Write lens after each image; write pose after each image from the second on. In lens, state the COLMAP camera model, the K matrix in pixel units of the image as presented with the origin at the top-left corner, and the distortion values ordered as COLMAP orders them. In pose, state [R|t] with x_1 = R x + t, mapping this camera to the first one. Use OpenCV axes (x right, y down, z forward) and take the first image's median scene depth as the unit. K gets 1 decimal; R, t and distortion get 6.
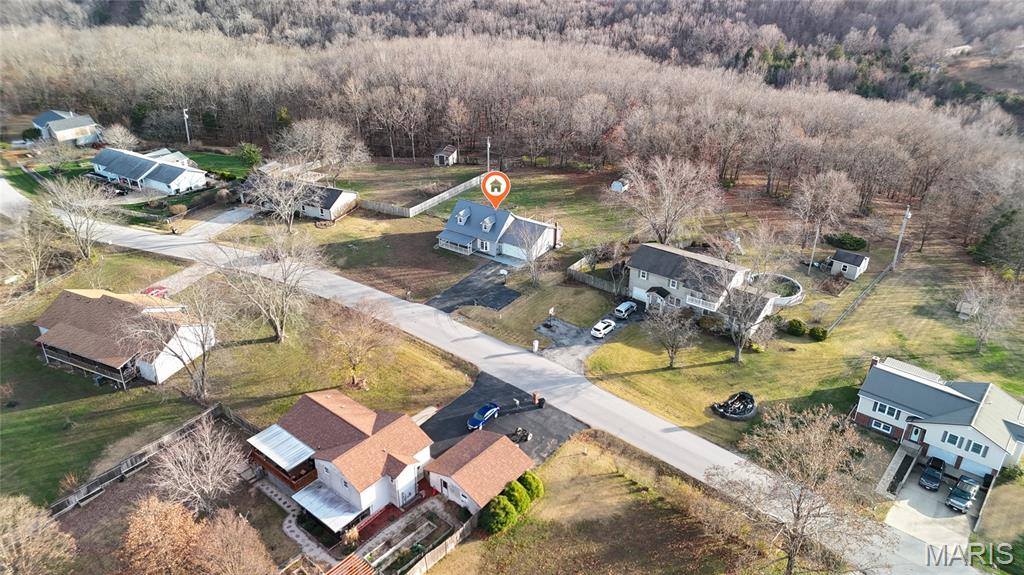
lens RADIAL K [[742.6, 0, 512.0], [0, 742.6, 287.5], [0, 0, 1]] dist [0.102836, -0.095096]
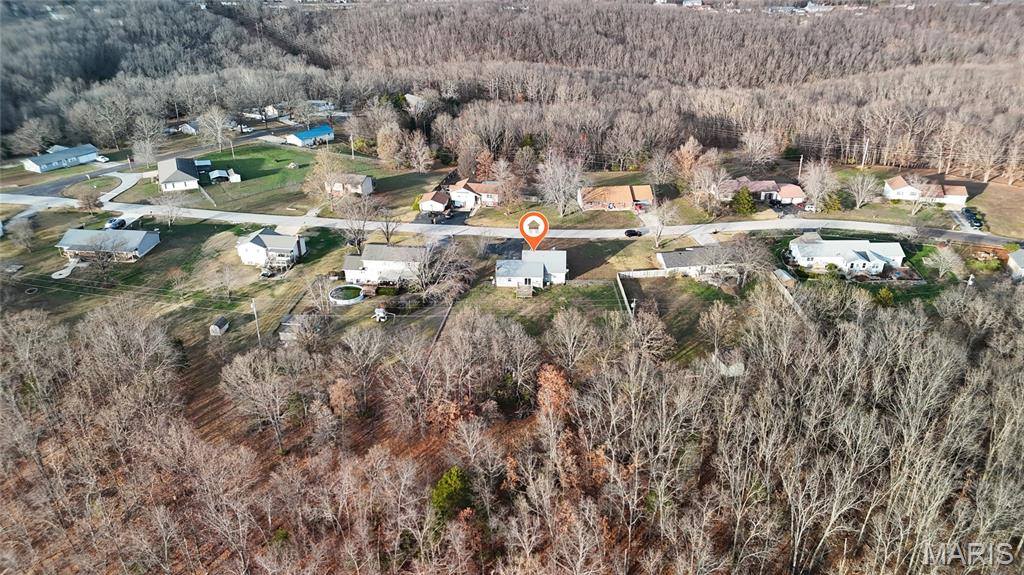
lens RADIAL K [[749.4, 0, 511.0], [0, 749.4, 292.4], [0, 0, 1]] dist [0.053670, -0.006920]
pose [[-0.858264, 0.237482, -0.454957, 0.691319], [-0.238437, 0.600492, 0.763255, -1.146312], [0.454457, 0.763552, -0.458756, 1.694941]]
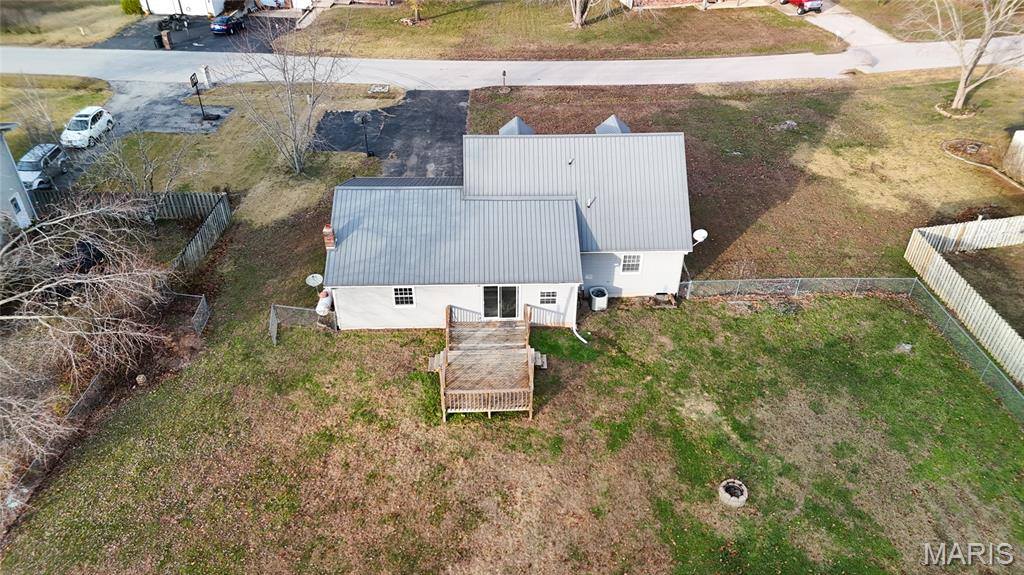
lens RADIAL K [[742.6, 0, 512.0], [0, 742.6, 287.5], [0, 0, 1]] dist [0.102836, -0.095096]
pose [[-0.809051, 0.336074, -0.482173, 0.140846], [-0.287220, 0.489678, 0.823238, -0.312357], [0.512778, 0.804531, -0.299647, 1.124184]]
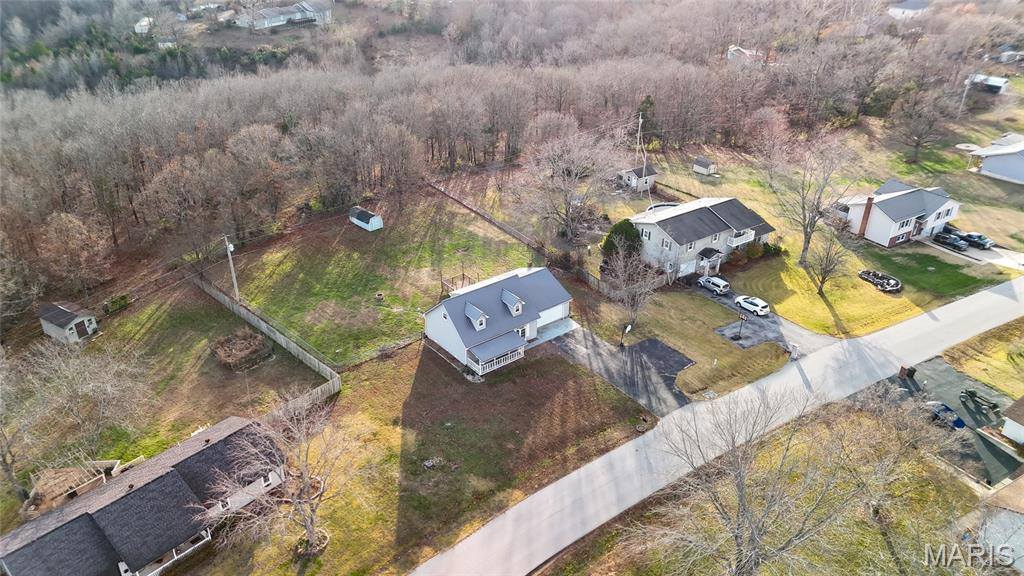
lens RADIAL K [[774.7, 0, 498.0], [0, 774.7, 274.9], [0, 0, 1]] dist [0.072245, -0.006985]
pose [[0.320820, -0.443692, 0.836787, -0.615938], [0.450140, 0.848759, 0.277458, -0.309004], [-0.833336, 0.287657, 0.472022, 0.654030]]
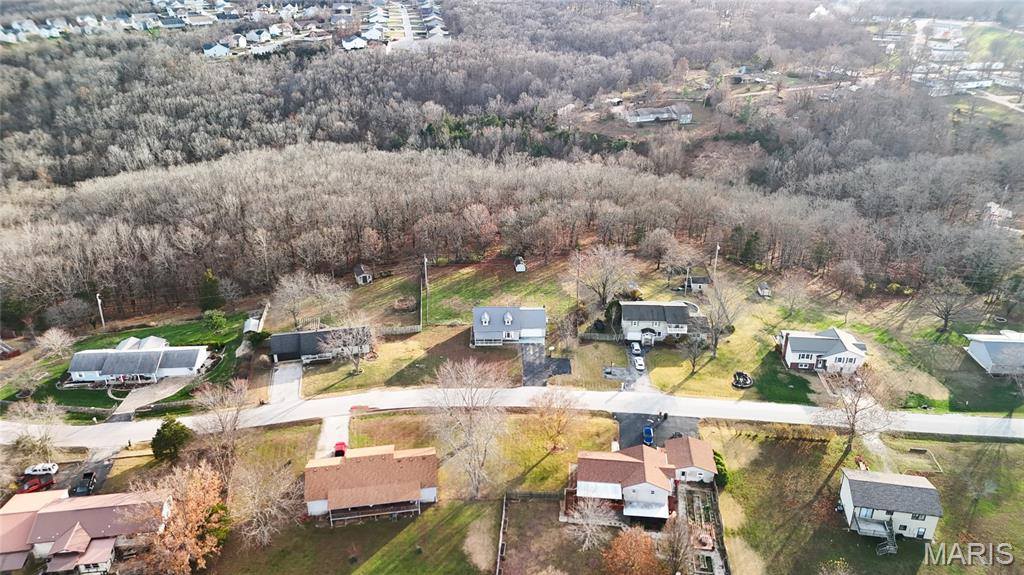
lens RADIAL K [[742.6, 0, 512.0], [0, 742.6, 287.5], [0, 0, 1]] dist [0.102836, -0.095096]
pose [[0.819167, -0.249875, 0.516264, -0.709906], [0.272598, 0.961566, 0.032868, -0.182522], [-0.504635, 0.113808, 0.855799, -0.184628]]
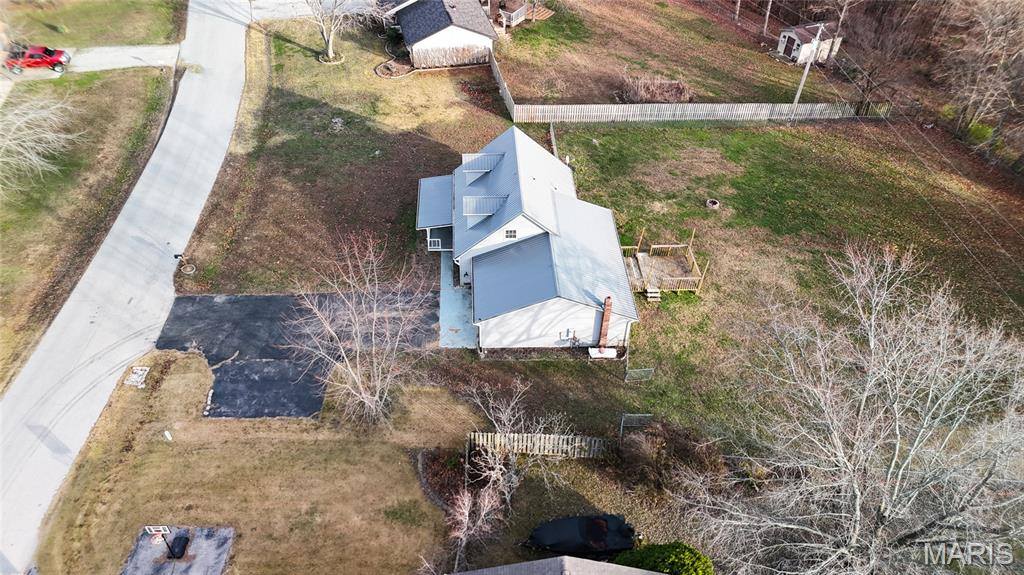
lens RADIAL K [[749.4, 0, 511.0], [0, 749.4, 292.4], [0, 0, 1]] dist [0.053670, -0.006920]
pose [[0.601034, 0.546990, -0.582718, 0.237742], [-0.397165, 0.837122, 0.376146, -0.205579], [0.693554, 0.005358, 0.720384, 0.704745]]
